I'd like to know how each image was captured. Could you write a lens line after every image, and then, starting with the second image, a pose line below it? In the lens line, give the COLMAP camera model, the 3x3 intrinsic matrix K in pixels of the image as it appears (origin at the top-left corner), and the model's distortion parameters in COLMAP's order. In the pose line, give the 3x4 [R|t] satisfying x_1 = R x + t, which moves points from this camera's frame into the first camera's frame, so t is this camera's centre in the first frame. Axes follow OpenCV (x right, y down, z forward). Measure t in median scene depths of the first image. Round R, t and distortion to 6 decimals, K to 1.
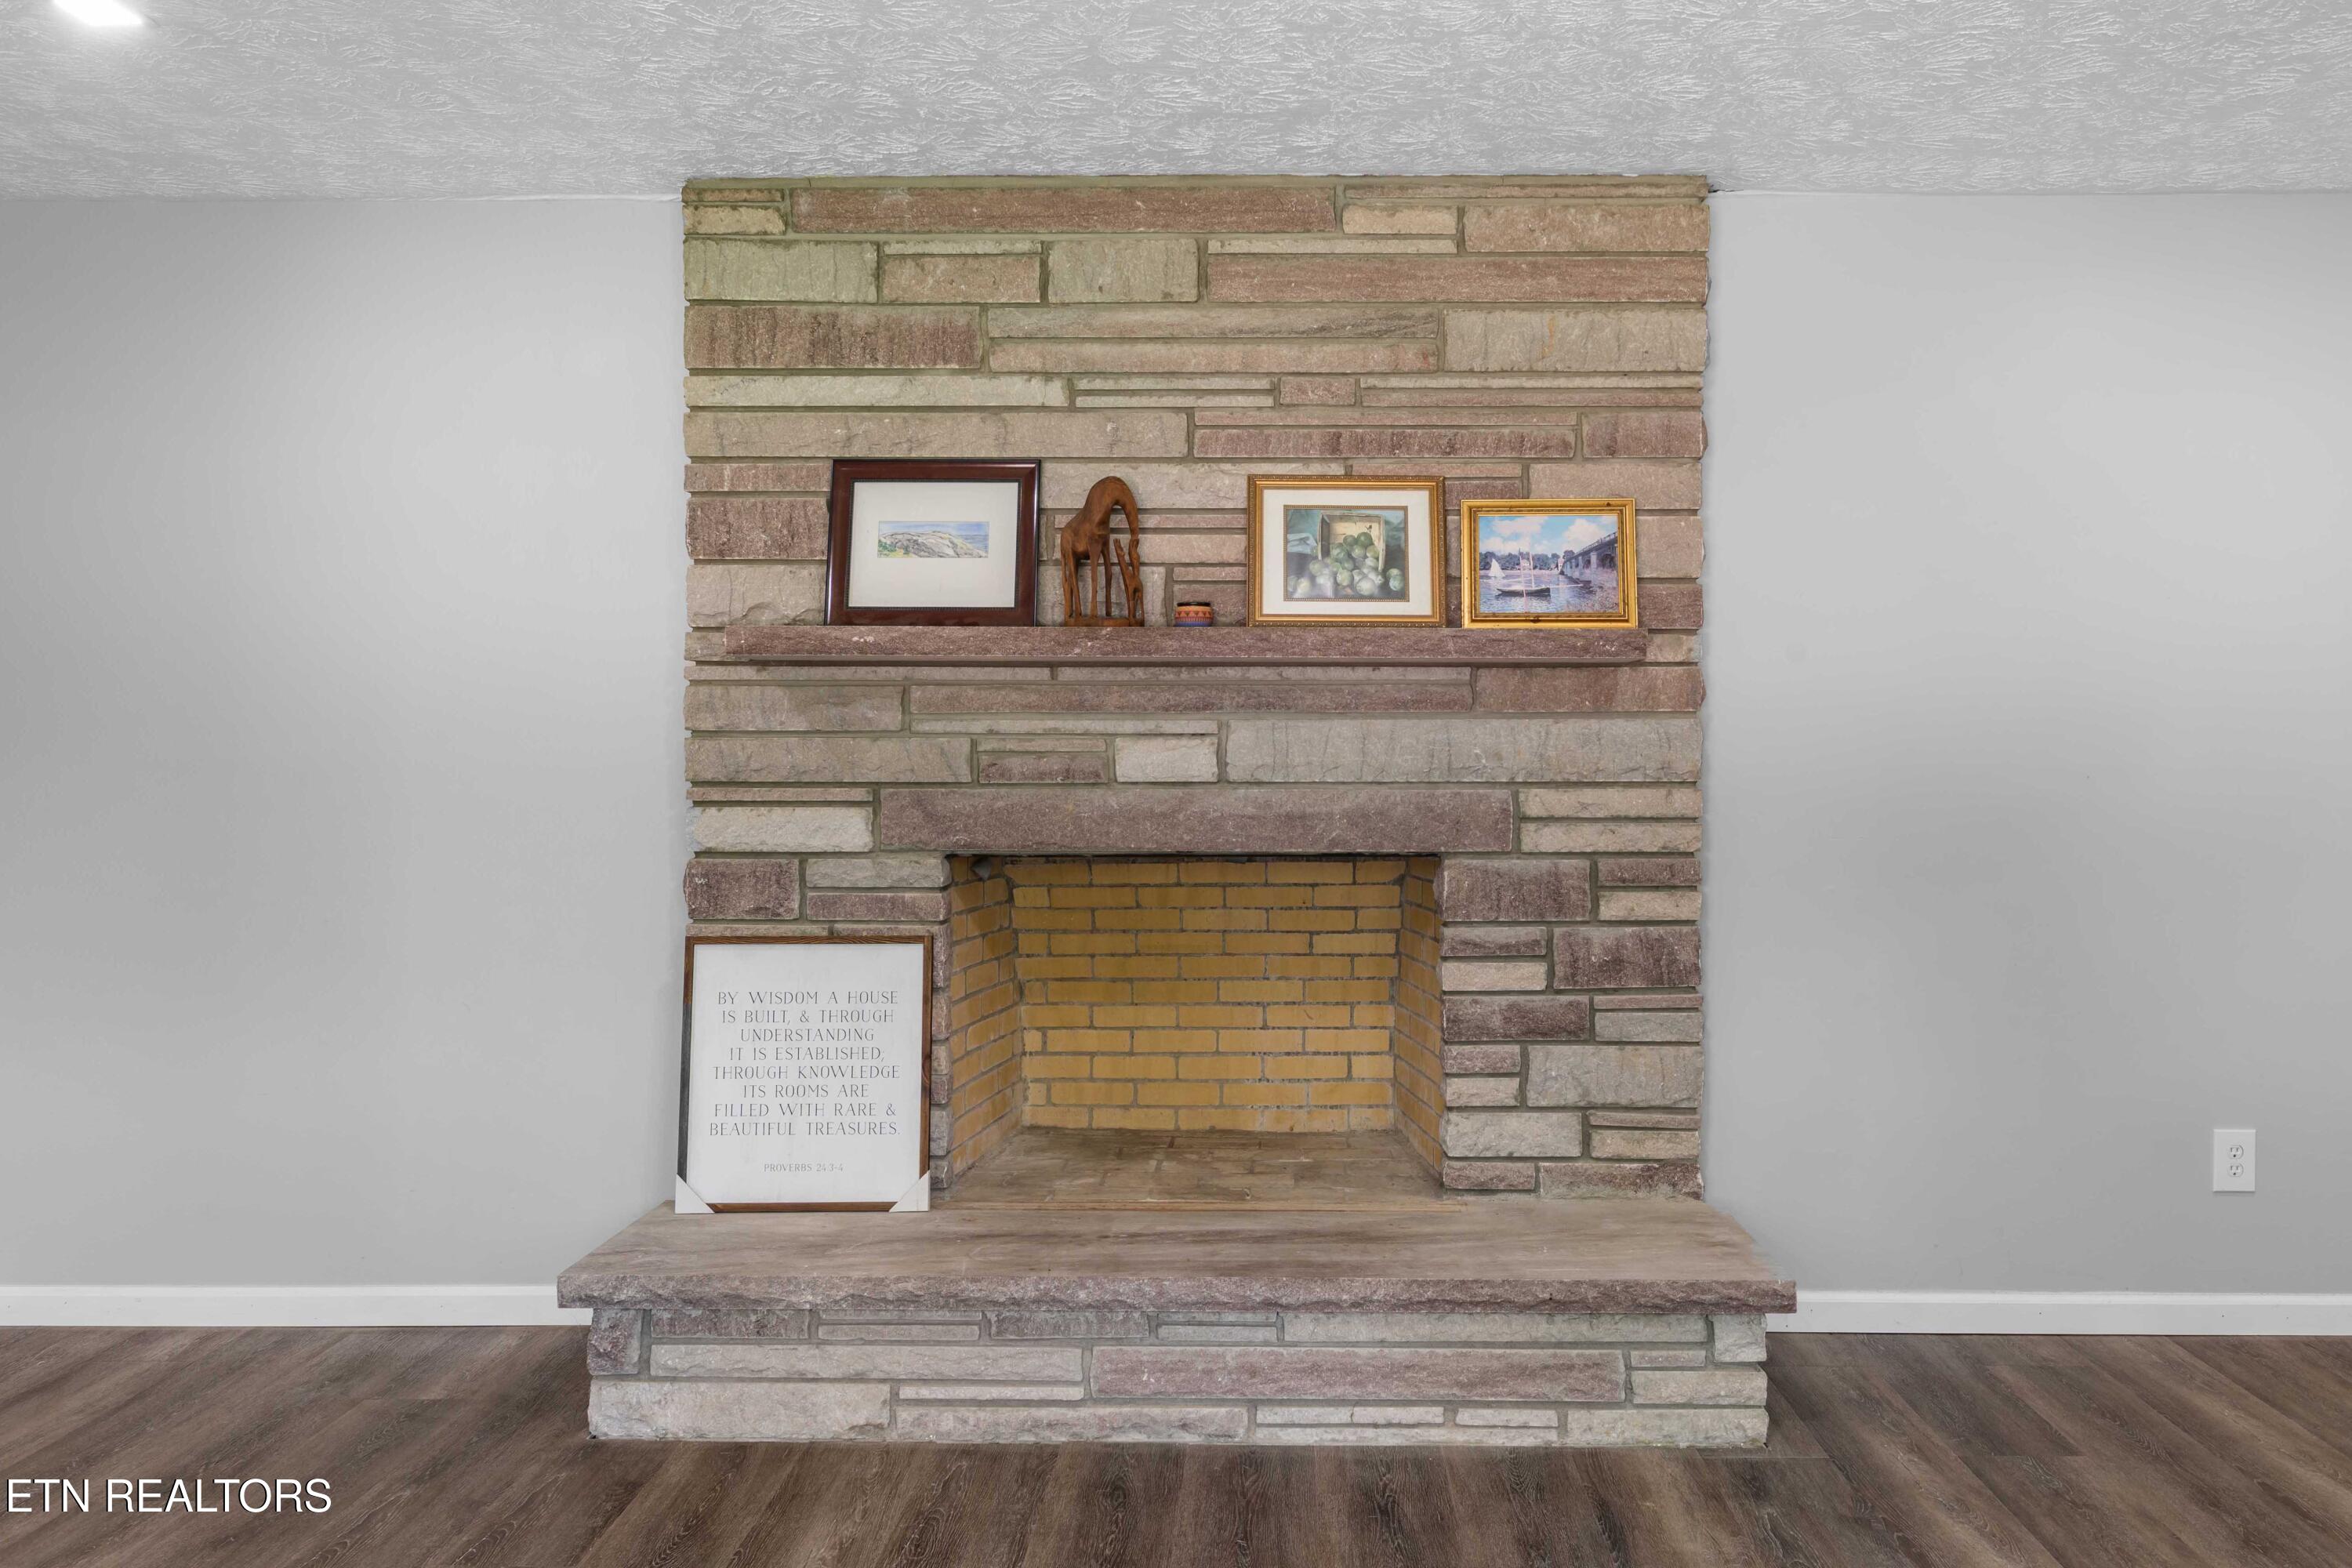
lens RADIAL K [[1691.2, 0, 1176.0], [0, 1691.2, 784.0], [0, 0, 1]] dist [0.001858, -0.000893]
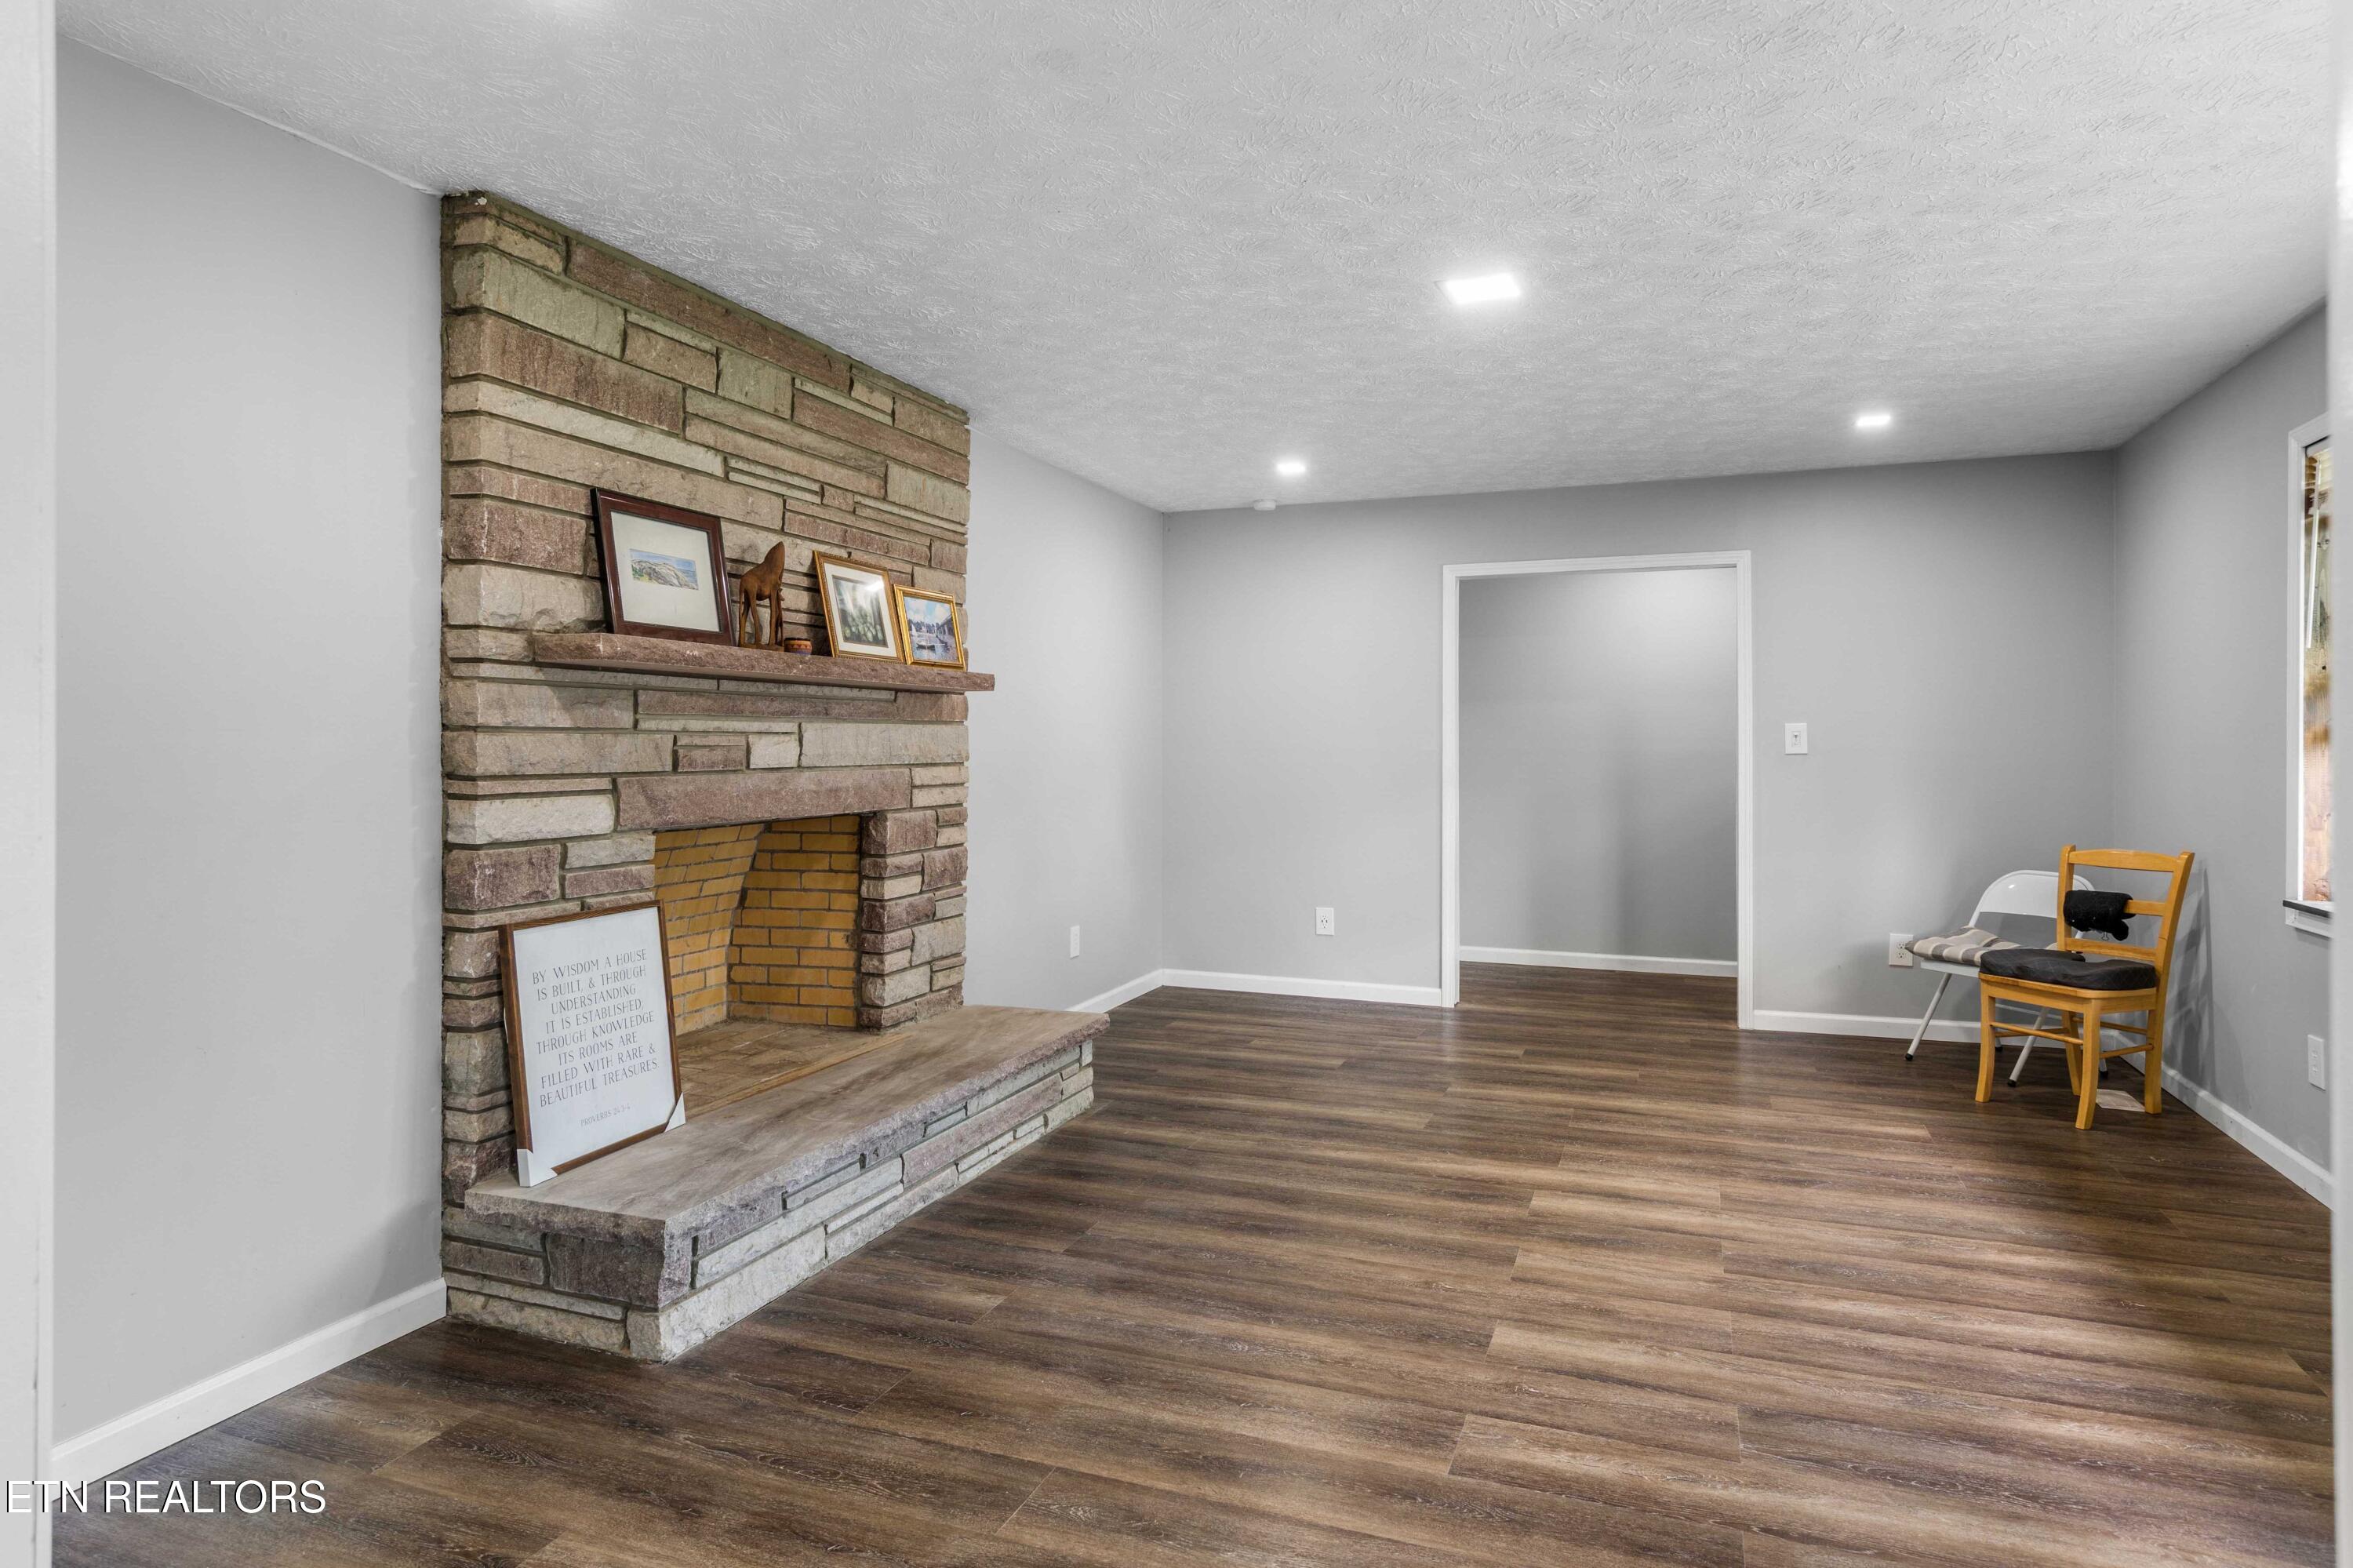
lens RADIAL K [[1398.6, 0, 1186.9], [0, 1398.6, 752.6], [0, 0, 1]] dist [0.007290, 0.001718]
pose [[0.324476, -0.007306, 0.945866, -0.963431], [0.009406, 0.999946, 0.004497, -0.015451], [-0.945847, 0.007437, 0.324527, 0.322543]]
